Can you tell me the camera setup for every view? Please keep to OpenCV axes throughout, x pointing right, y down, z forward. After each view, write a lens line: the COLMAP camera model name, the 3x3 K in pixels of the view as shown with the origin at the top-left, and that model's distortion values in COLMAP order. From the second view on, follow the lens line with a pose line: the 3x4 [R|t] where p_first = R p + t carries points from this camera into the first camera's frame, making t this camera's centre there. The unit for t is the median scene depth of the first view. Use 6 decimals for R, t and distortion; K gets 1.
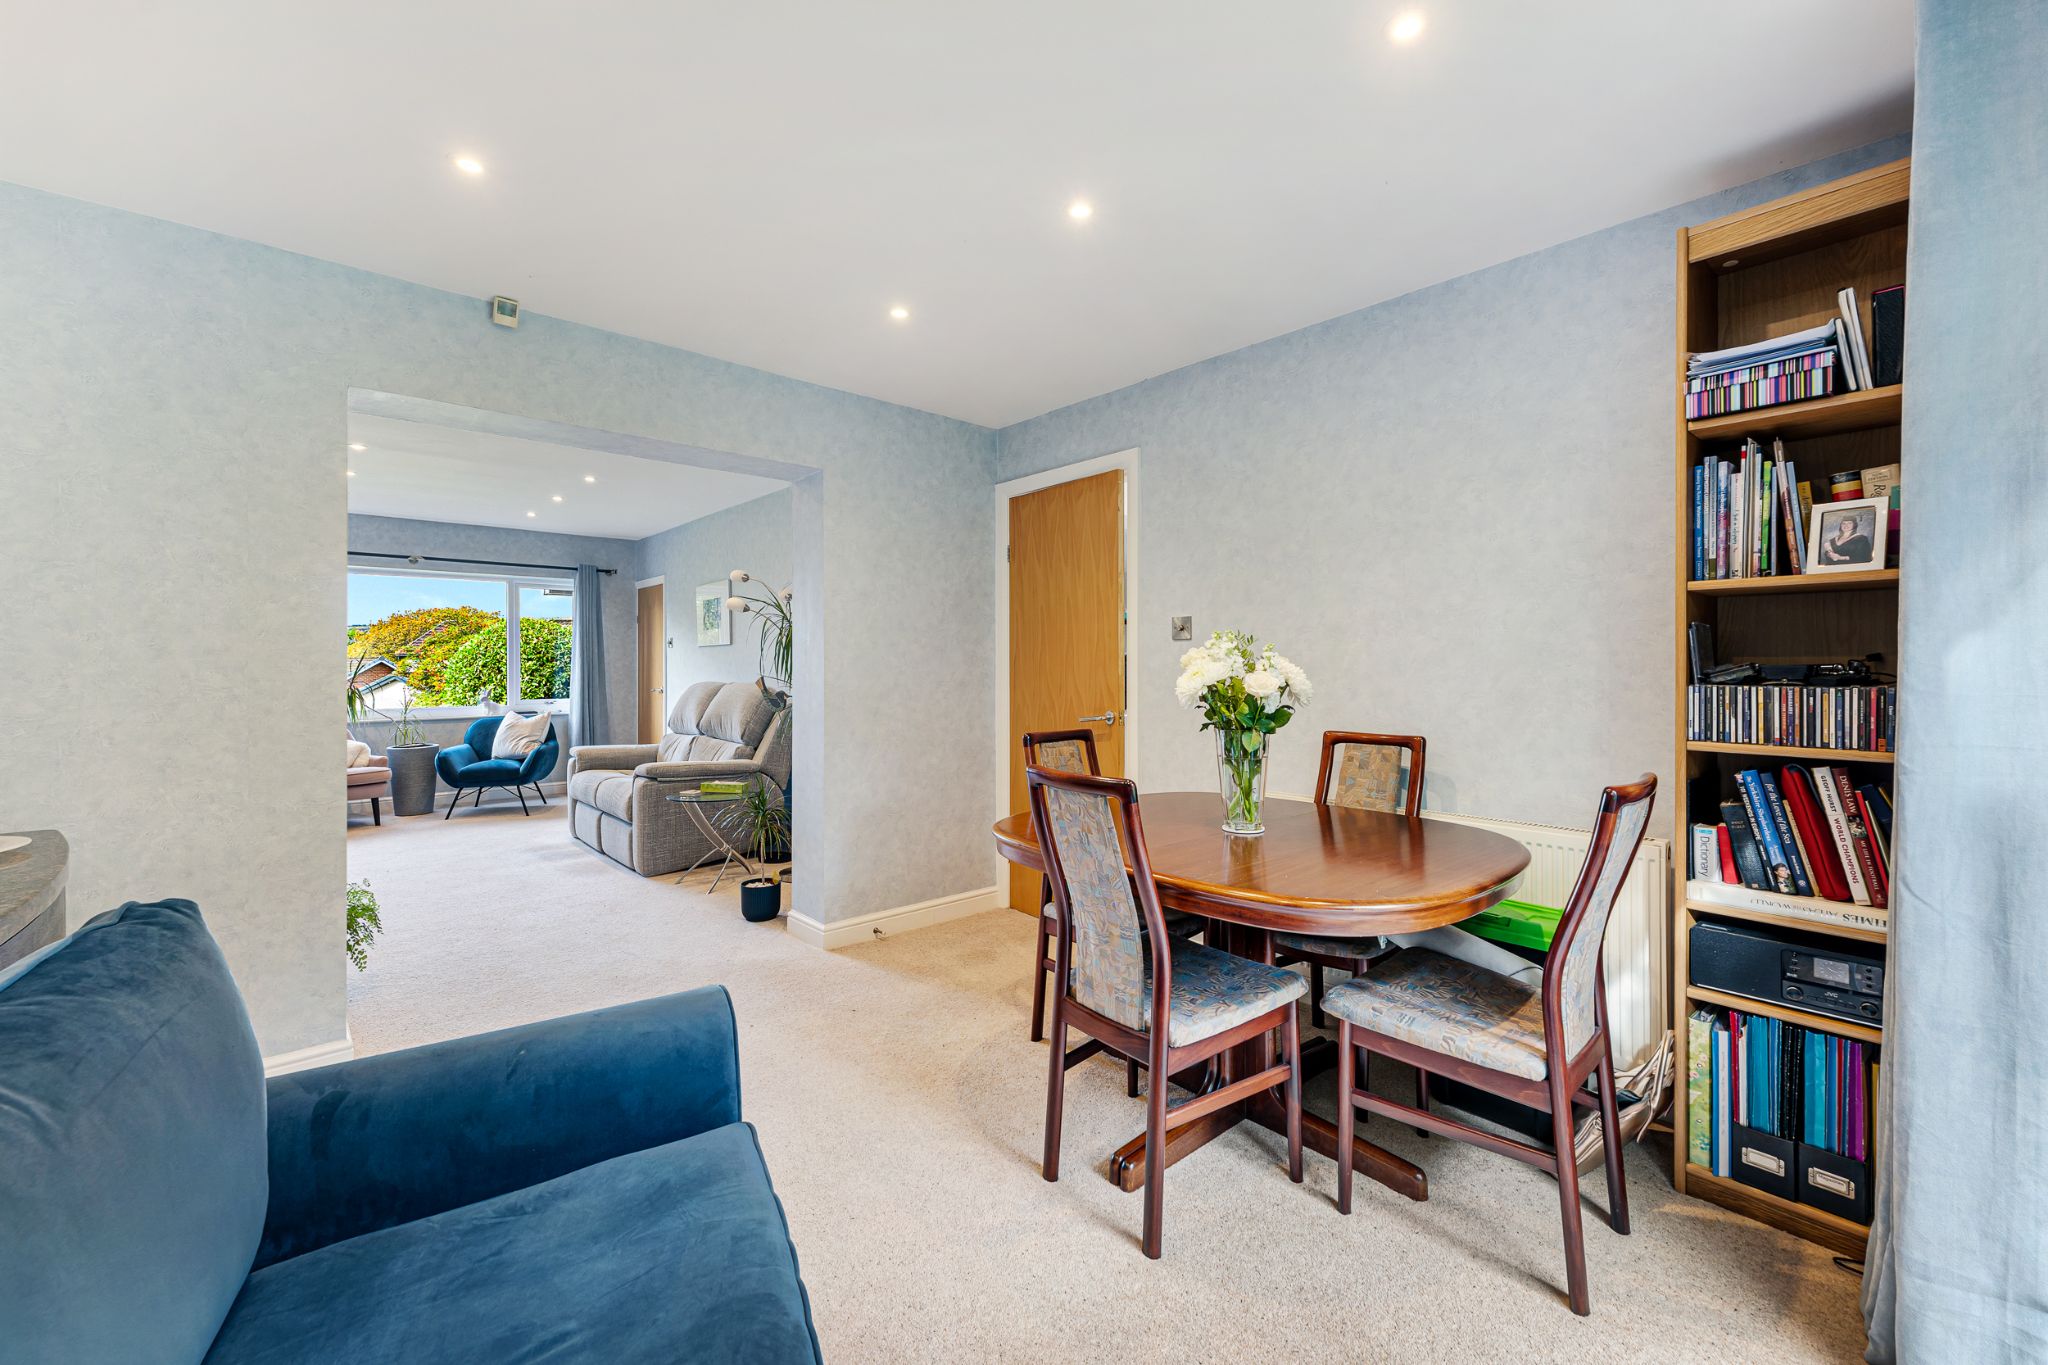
lens RADIAL K [[817.0, 0, 1018.1], [0, 817.0, 679.2], [0, 0, 1]] dist [-0.001172, -0.000128]
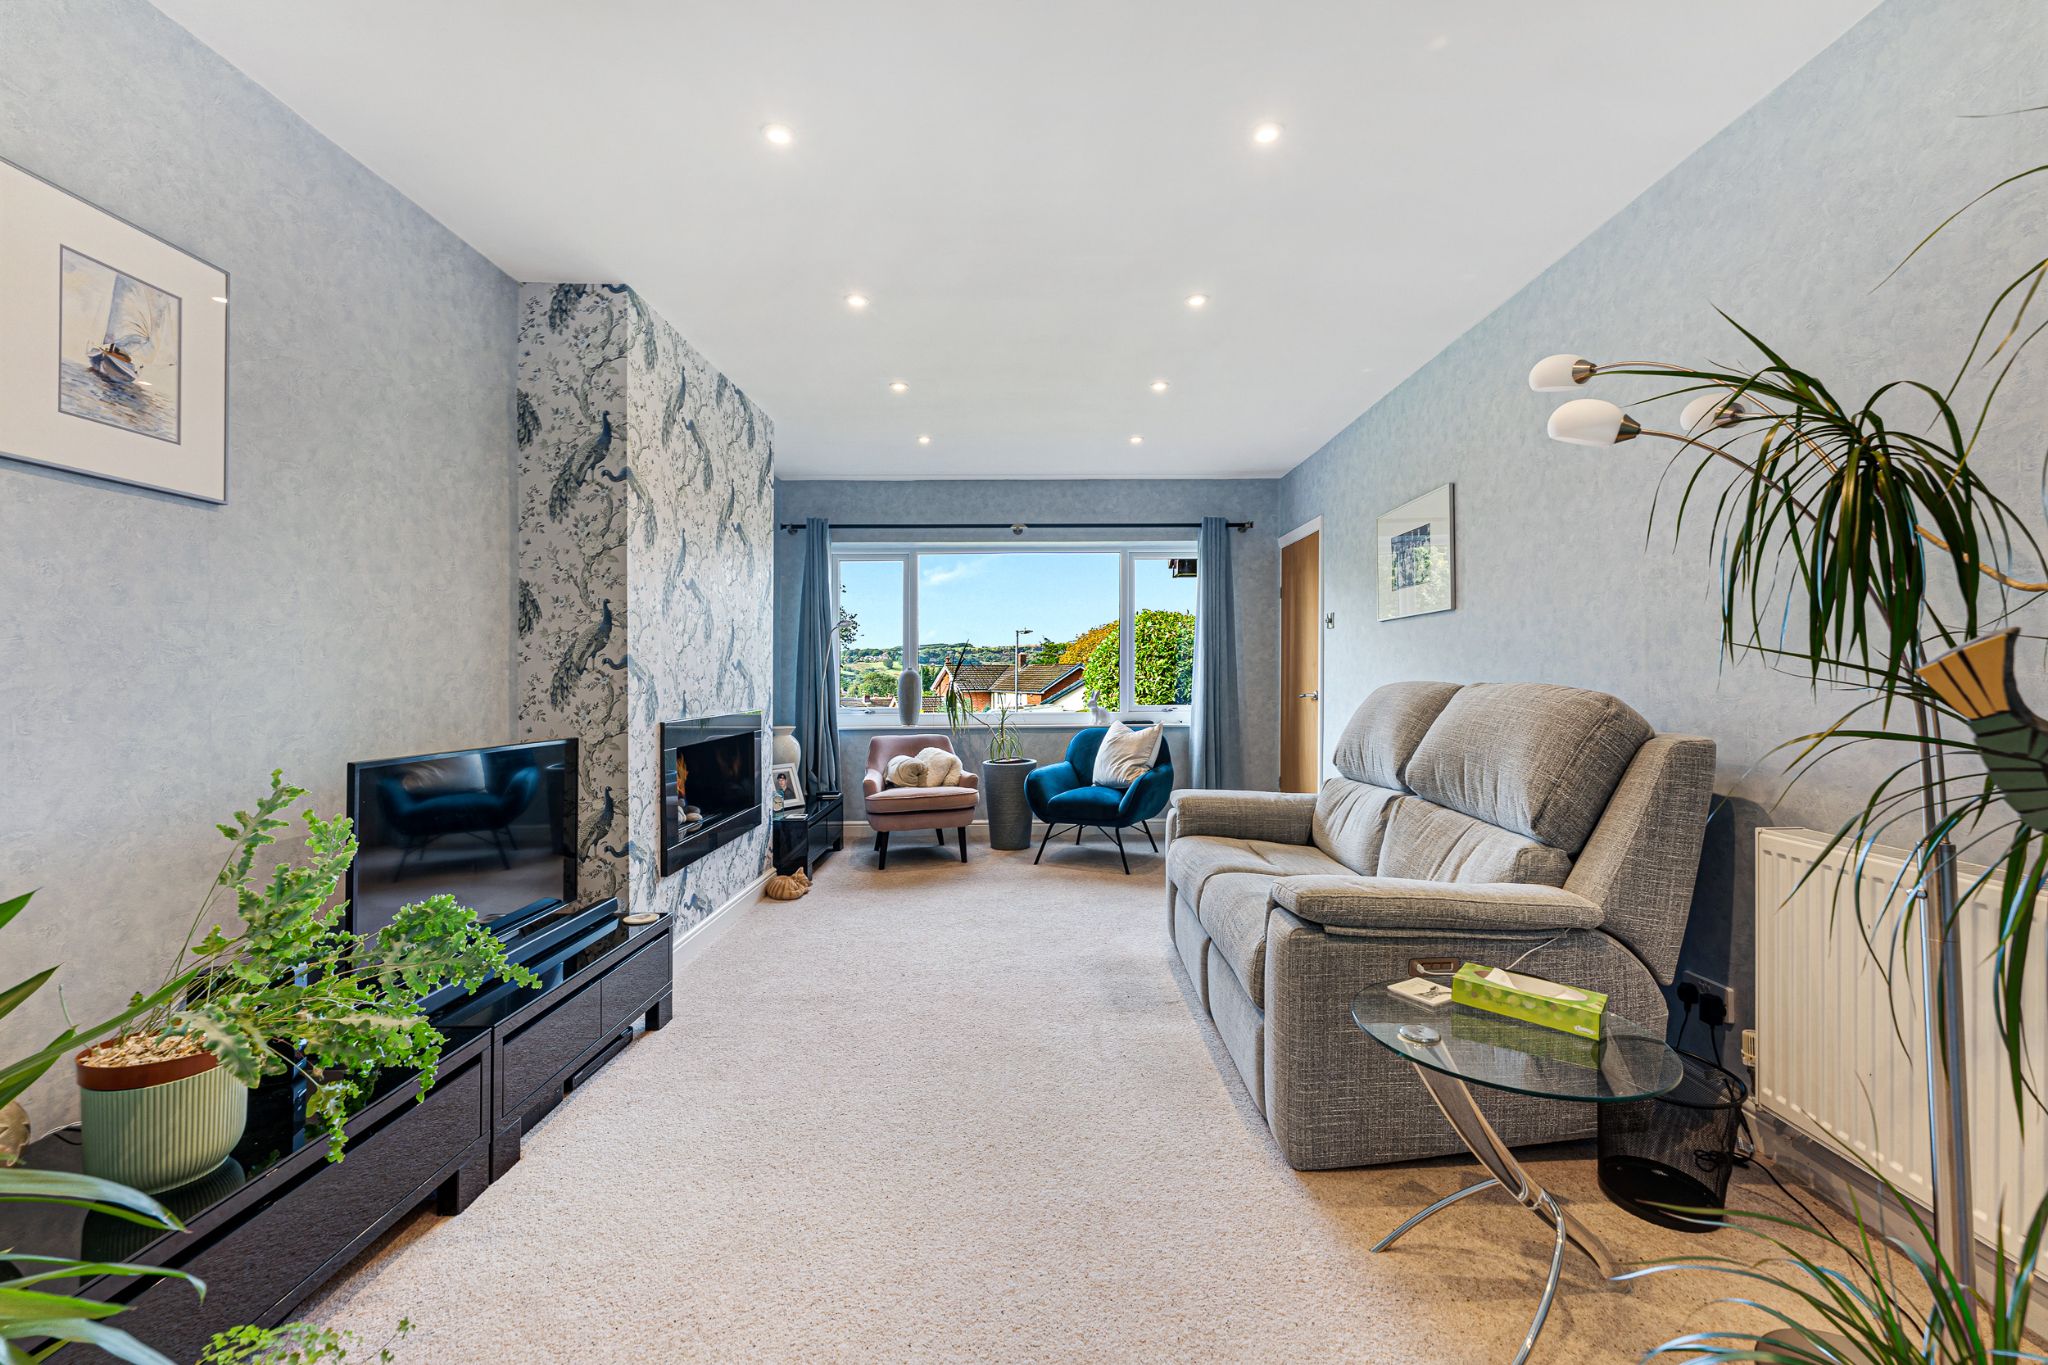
lens RADIAL K [[817.0, 0, 1018.1], [0, 817.0, 679.2], [0, 0, 1]] dist [-0.001172, -0.000128]
pose [[0.732892, 0.003392, -0.680337, -0.195320], [-0.005718, 0.999983, -0.001174, 0.003270], [0.680321, 0.004750, 0.732899, 0.422911]]
